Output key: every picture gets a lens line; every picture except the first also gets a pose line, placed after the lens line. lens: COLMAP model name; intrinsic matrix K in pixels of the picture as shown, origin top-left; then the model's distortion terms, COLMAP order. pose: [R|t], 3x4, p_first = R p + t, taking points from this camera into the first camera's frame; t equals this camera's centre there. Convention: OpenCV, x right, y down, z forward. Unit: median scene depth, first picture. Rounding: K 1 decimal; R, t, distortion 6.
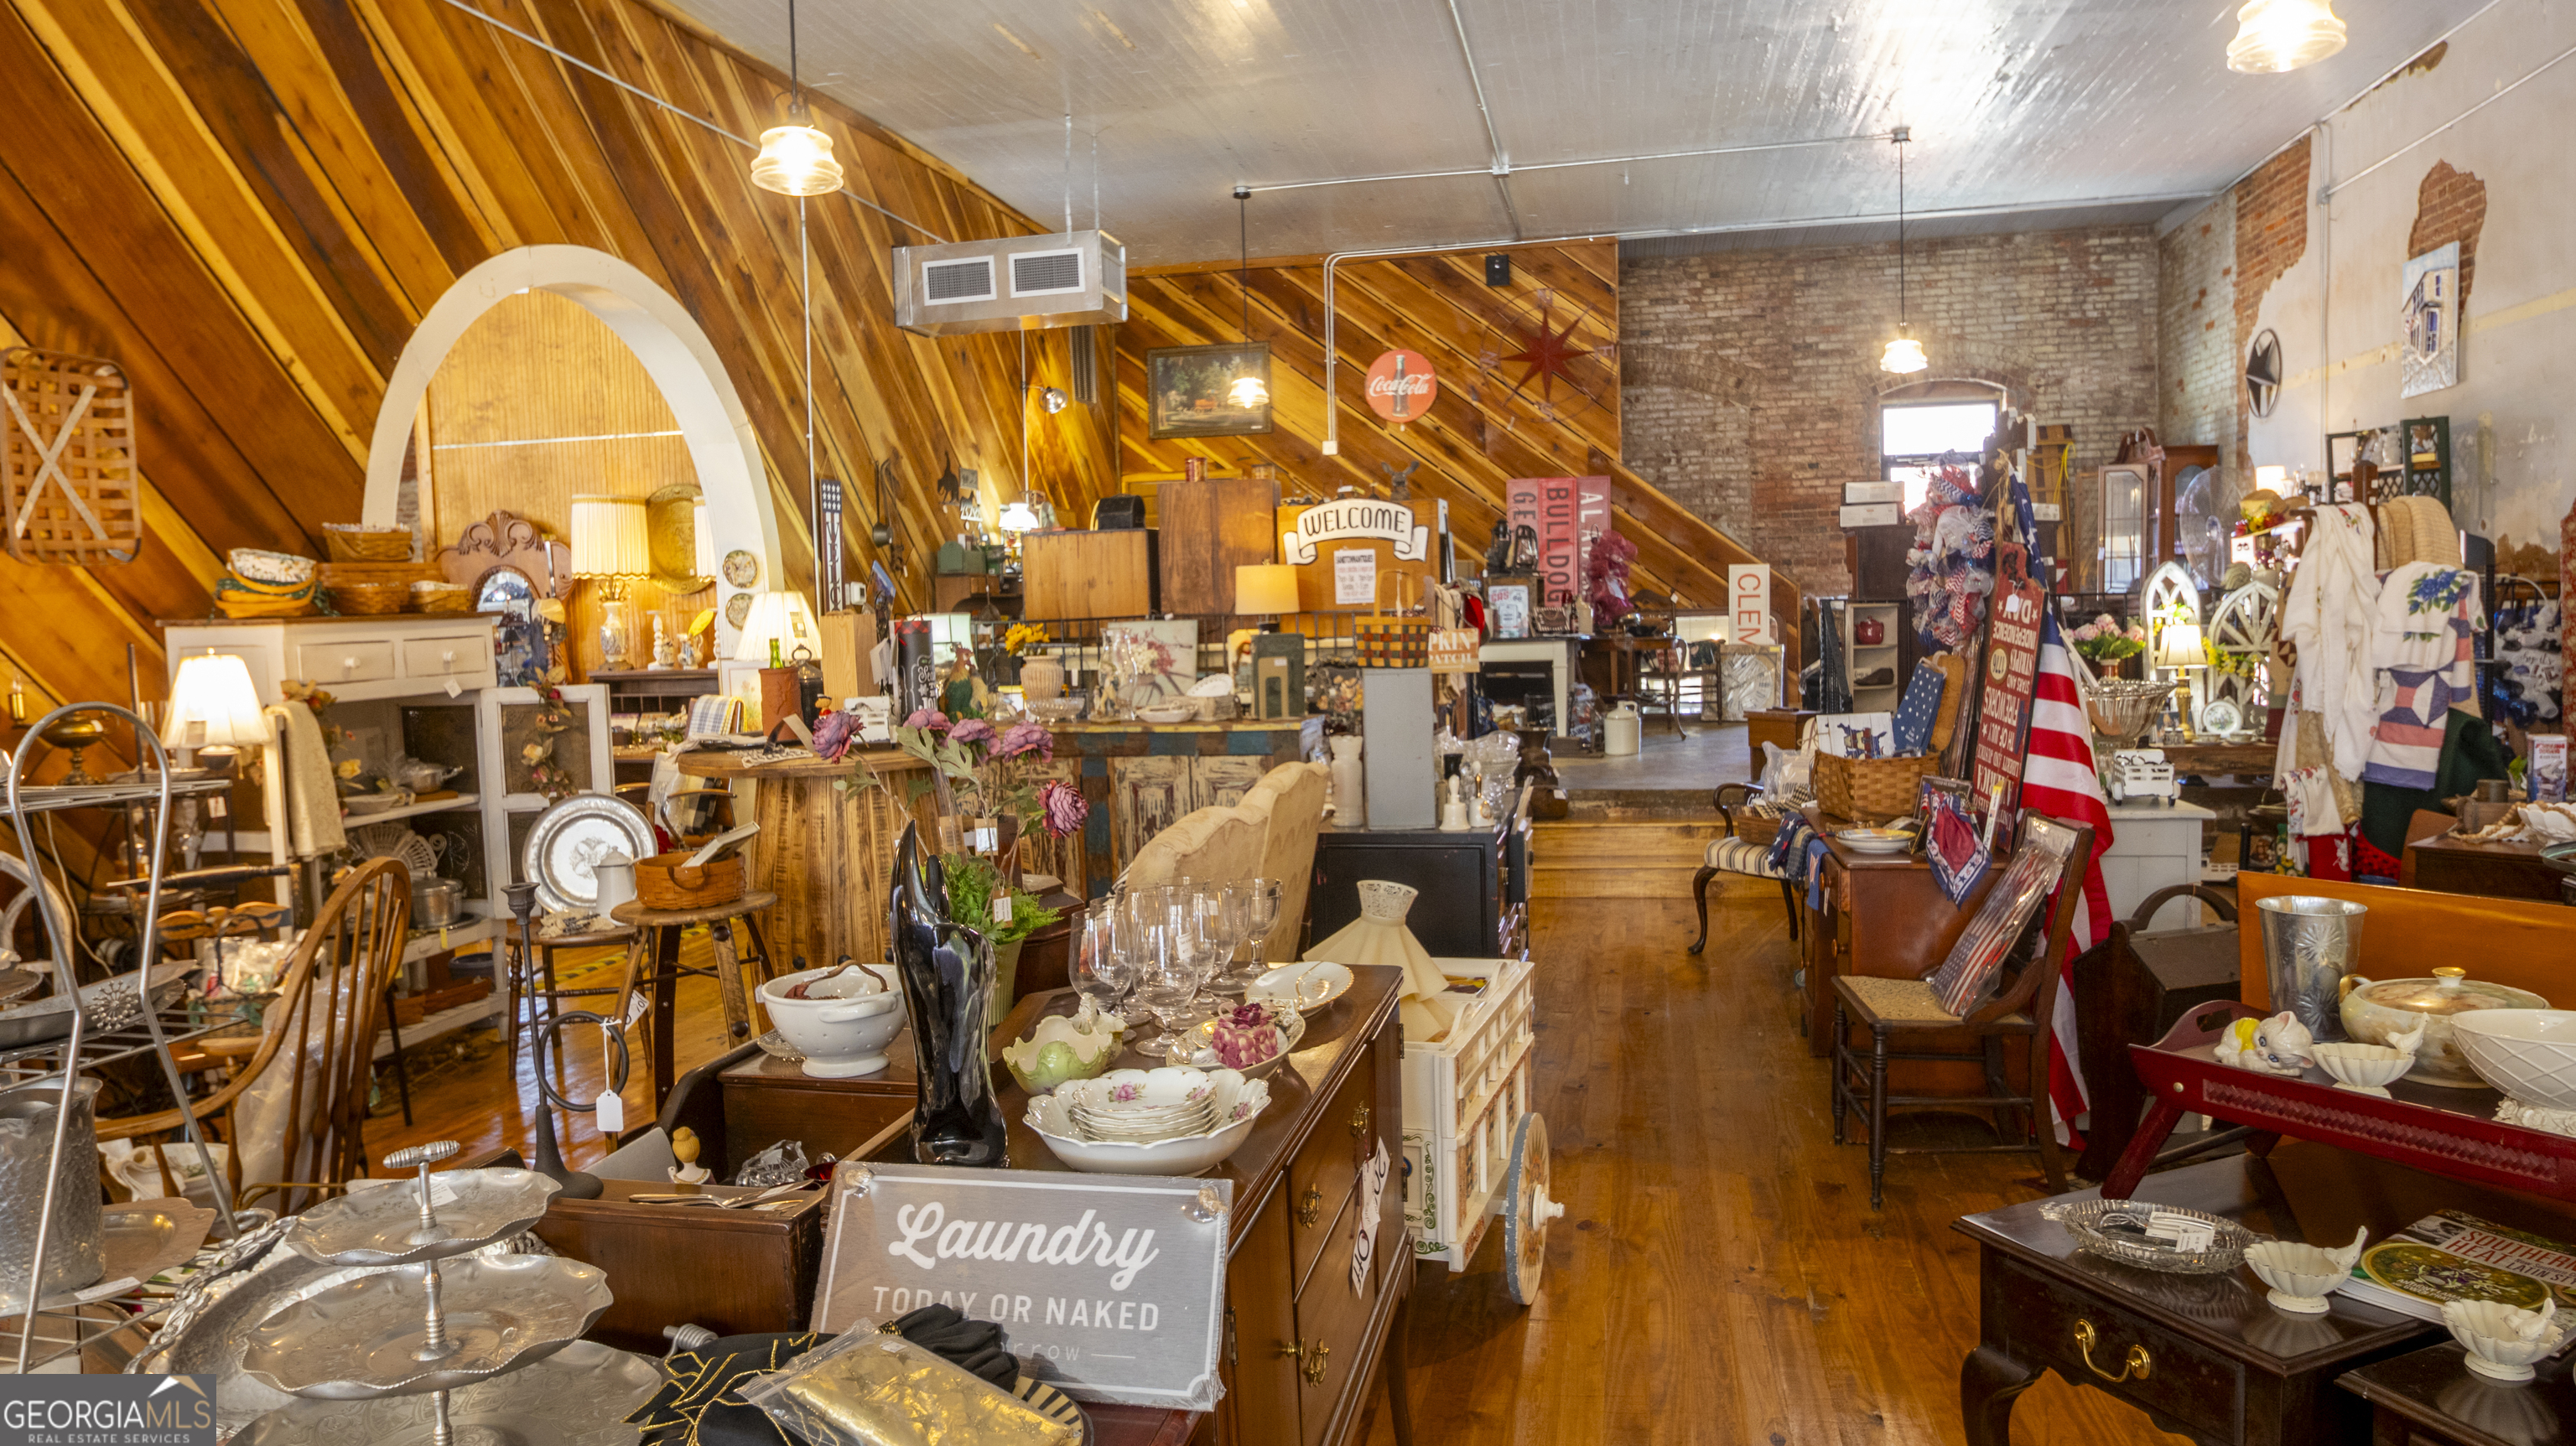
lens RADIAL K [[1615.1, 0, 1288.0], [0, 1615.1, 723.0], [0, 0, 1]] dist [-0.028526, -0.002461]
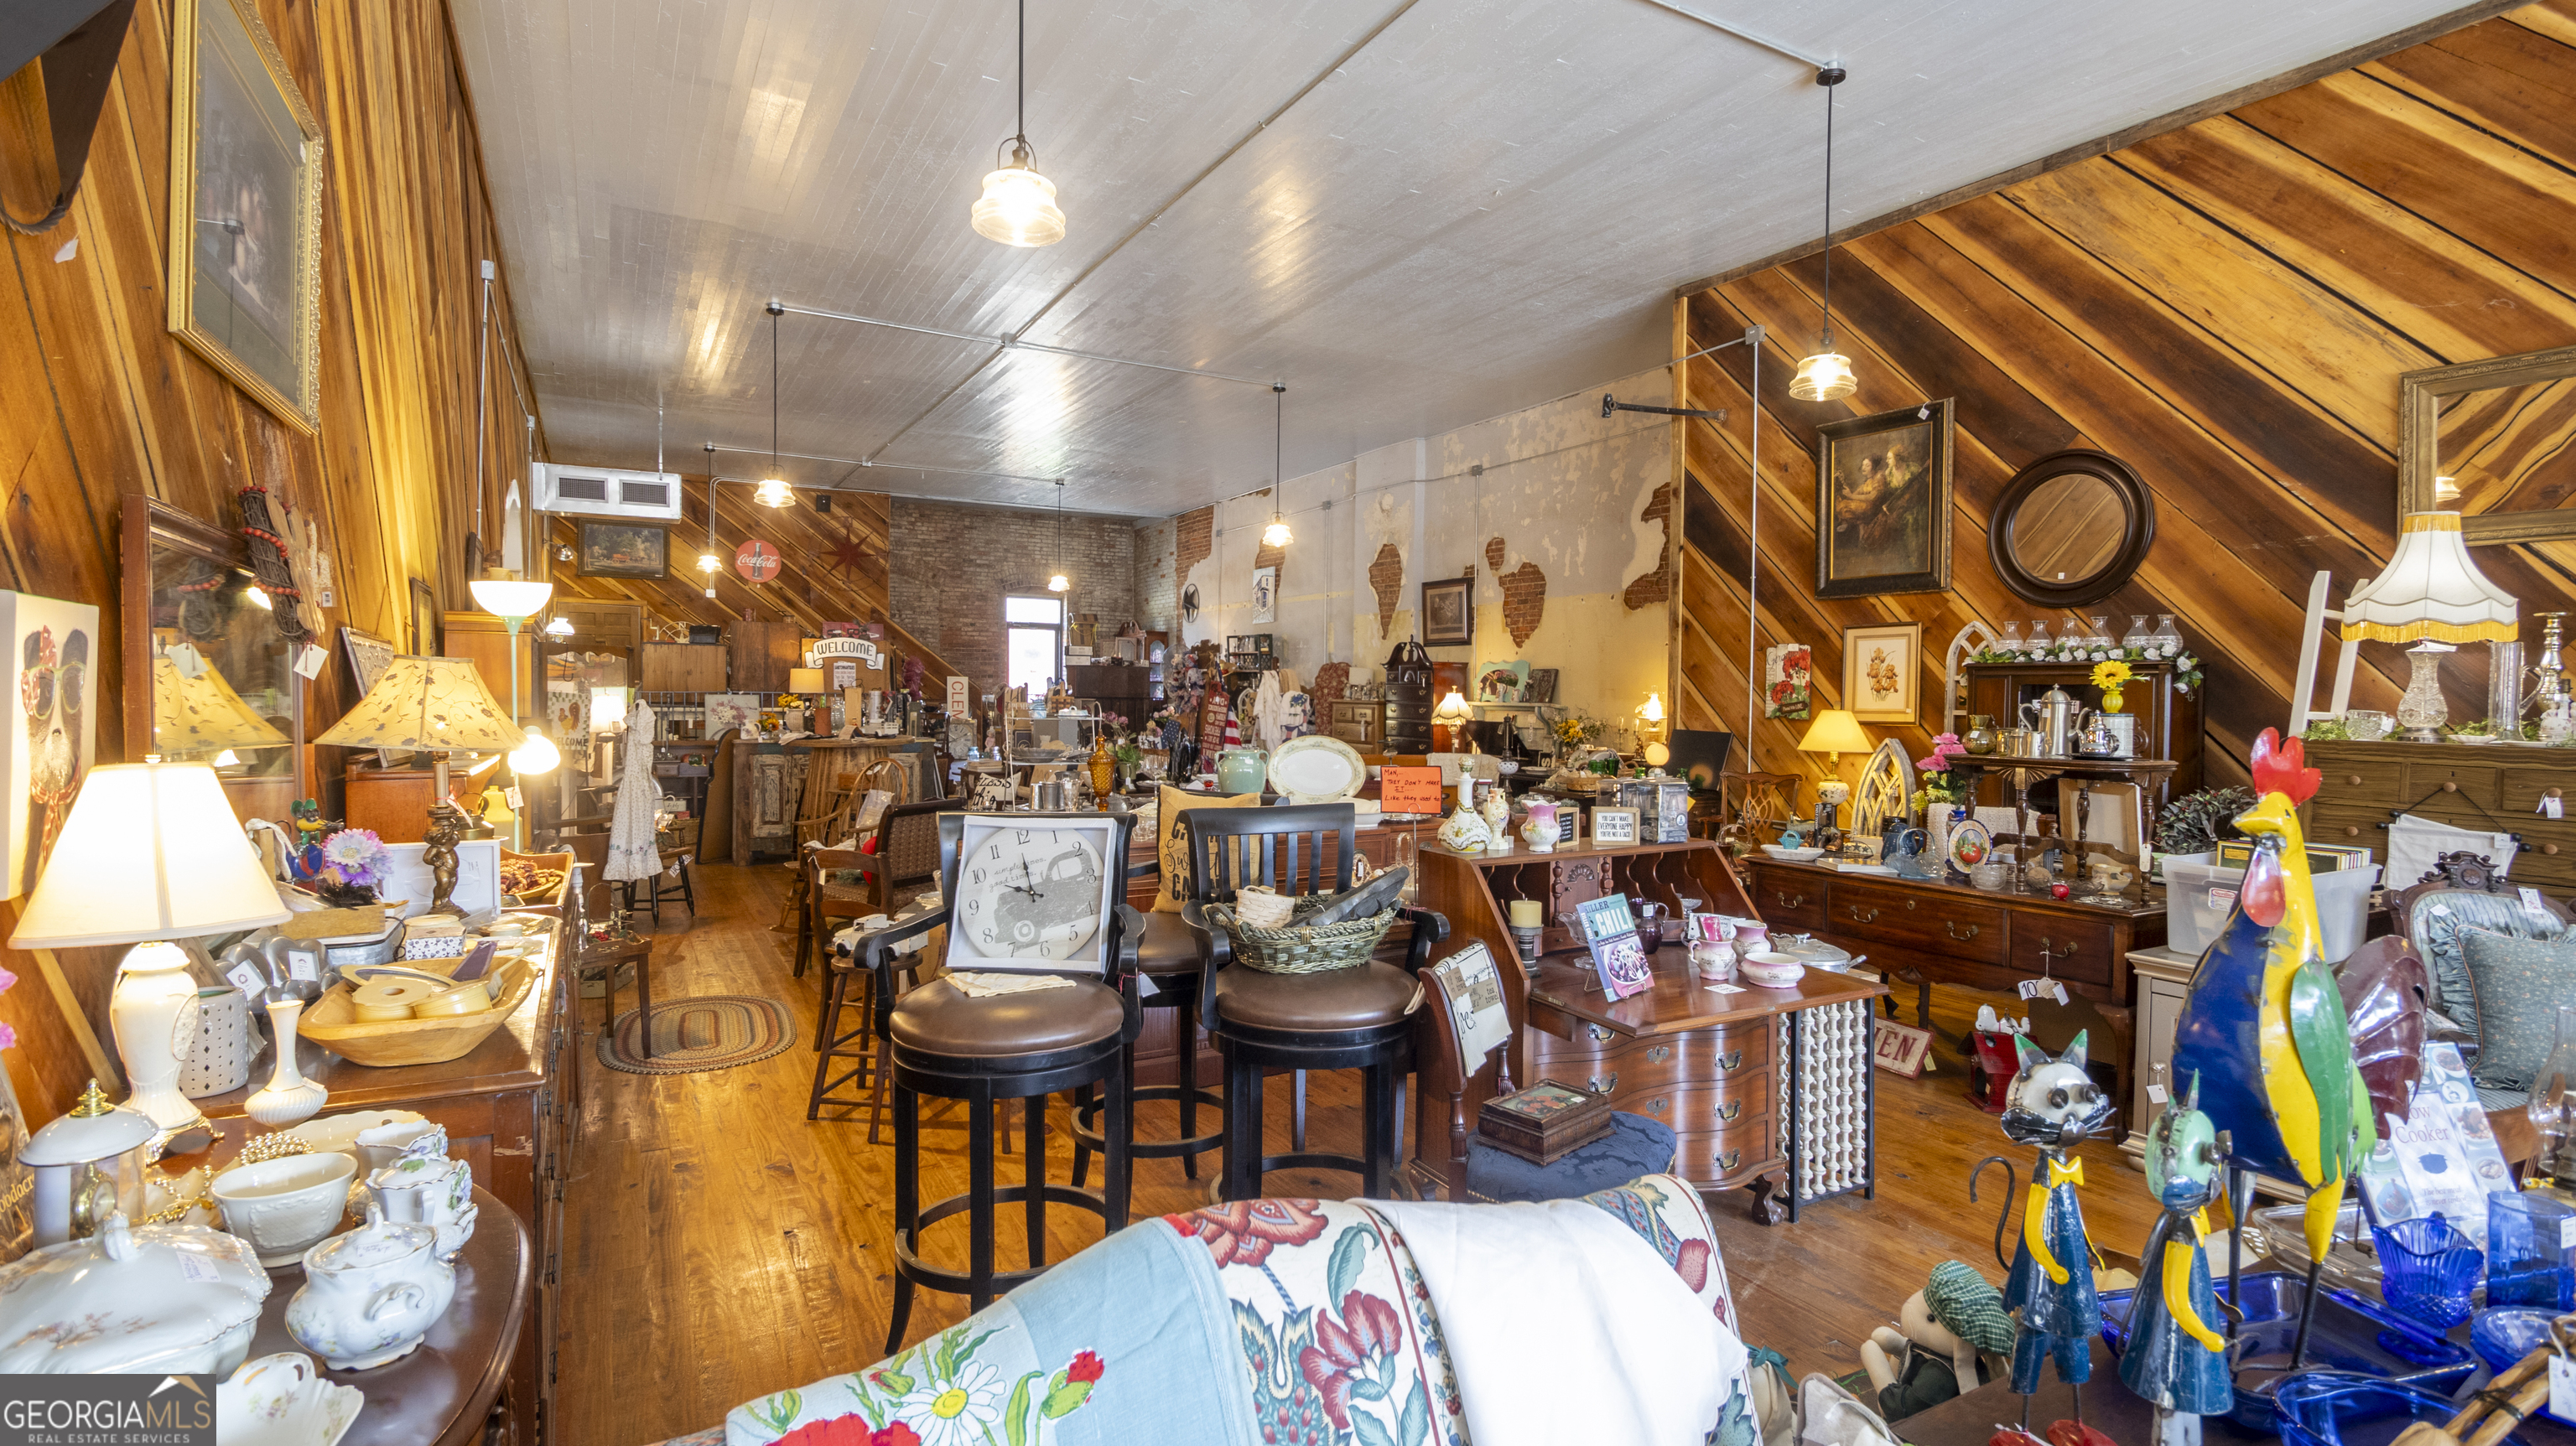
lens RADIAL K [[1231.9, 0, 1288.0], [0, 1231.9, 723.0], [0, 0, 1]] dist [0.028619, -0.021977]
pose [[0.752908, 0.023335, 0.657712, -0.369913], [0.014280, 0.998557, -0.051775, 0.036063], [-0.657971, 0.048374, 0.751488, -0.338192]]
